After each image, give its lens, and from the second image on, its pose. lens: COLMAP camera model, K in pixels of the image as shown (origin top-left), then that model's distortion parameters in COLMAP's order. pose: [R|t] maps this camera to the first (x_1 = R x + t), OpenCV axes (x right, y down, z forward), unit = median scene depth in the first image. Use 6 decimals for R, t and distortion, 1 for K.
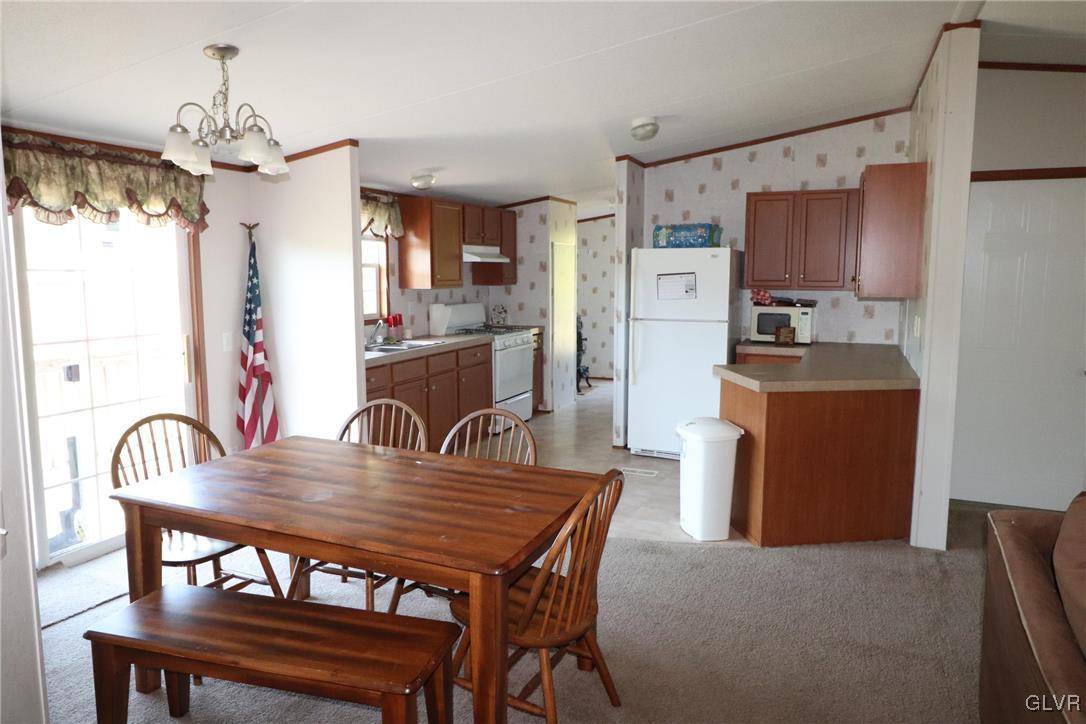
lens RADIAL K [[730.6, 0, 538.5], [0, 730.6, 357.0], [0, 0, 1]] dist [0.022587, -0.000306]
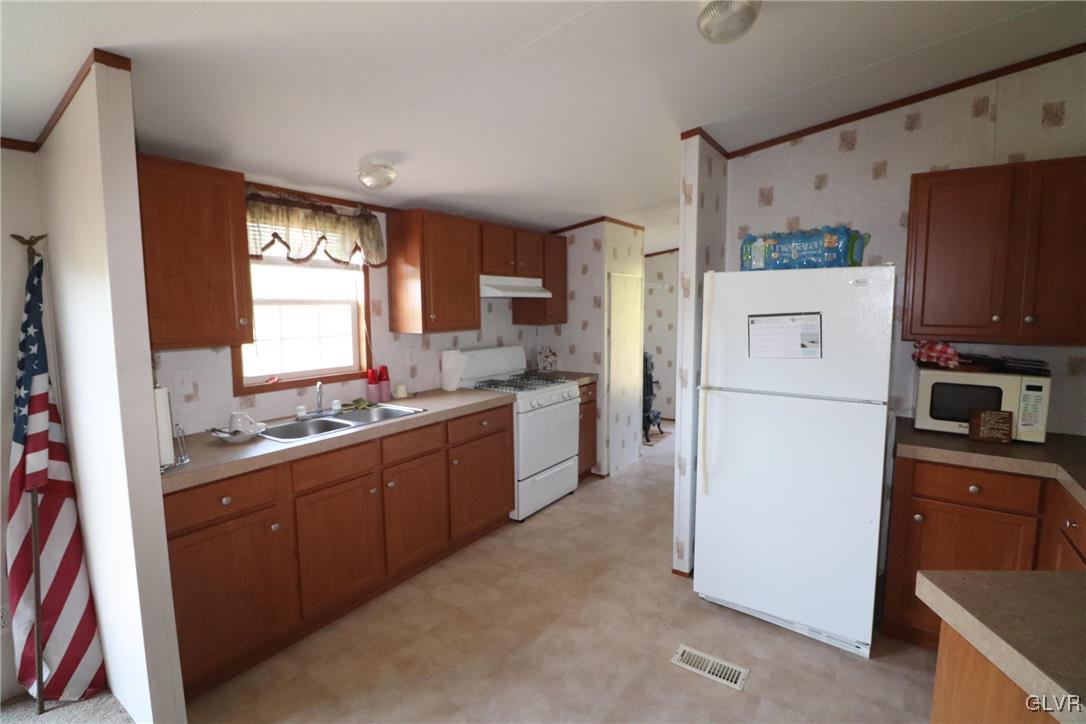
lens RADIAL K [[505.2, 0, 542.3], [0, 505.2, 355.7], [0, 0, 1]] dist [0.001000, -0.010932]
pose [[0.979053, 0.016050, -0.202973, 0.075986], [-0.019485, 0.999699, -0.014935, -0.065056], [0.202672, 0.018577, 0.979070, 0.521156]]
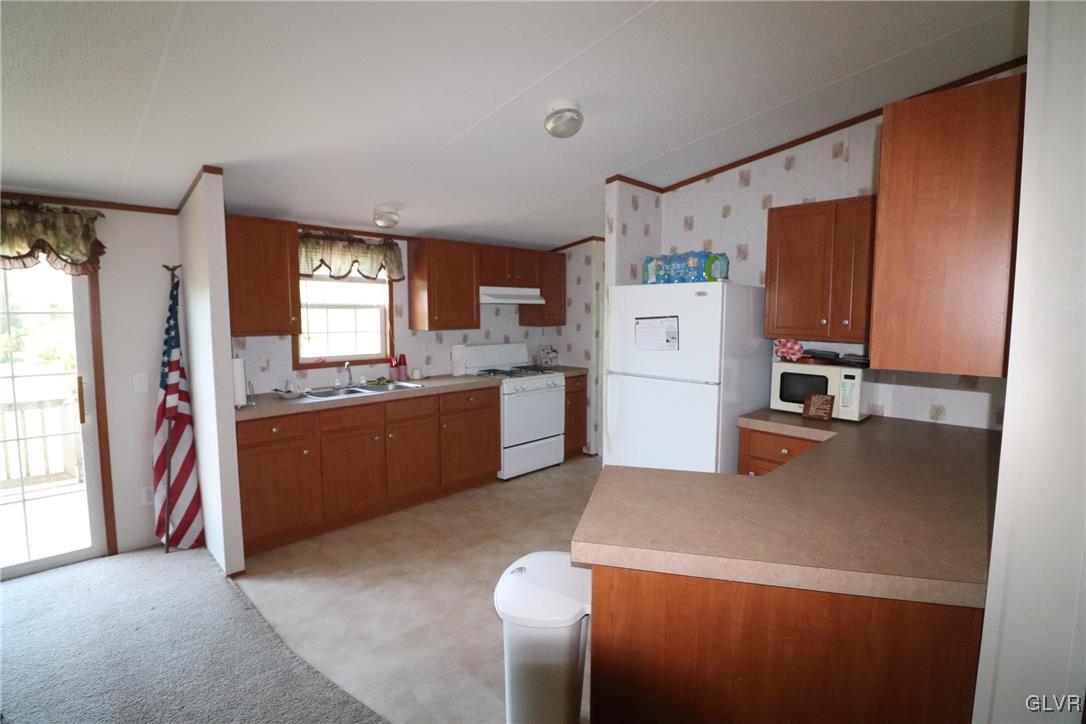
lens RADIAL K [[505.2, 0, 542.3], [0, 505.2, 355.7], [0, 0, 1]] dist [0.001000, -0.010932]
pose [[0.926432, 0.035343, -0.374799, 0.252601], [-0.046398, 0.998712, -0.020509, -0.051817], [0.373592, 0.036390, 0.926879, 0.422140]]
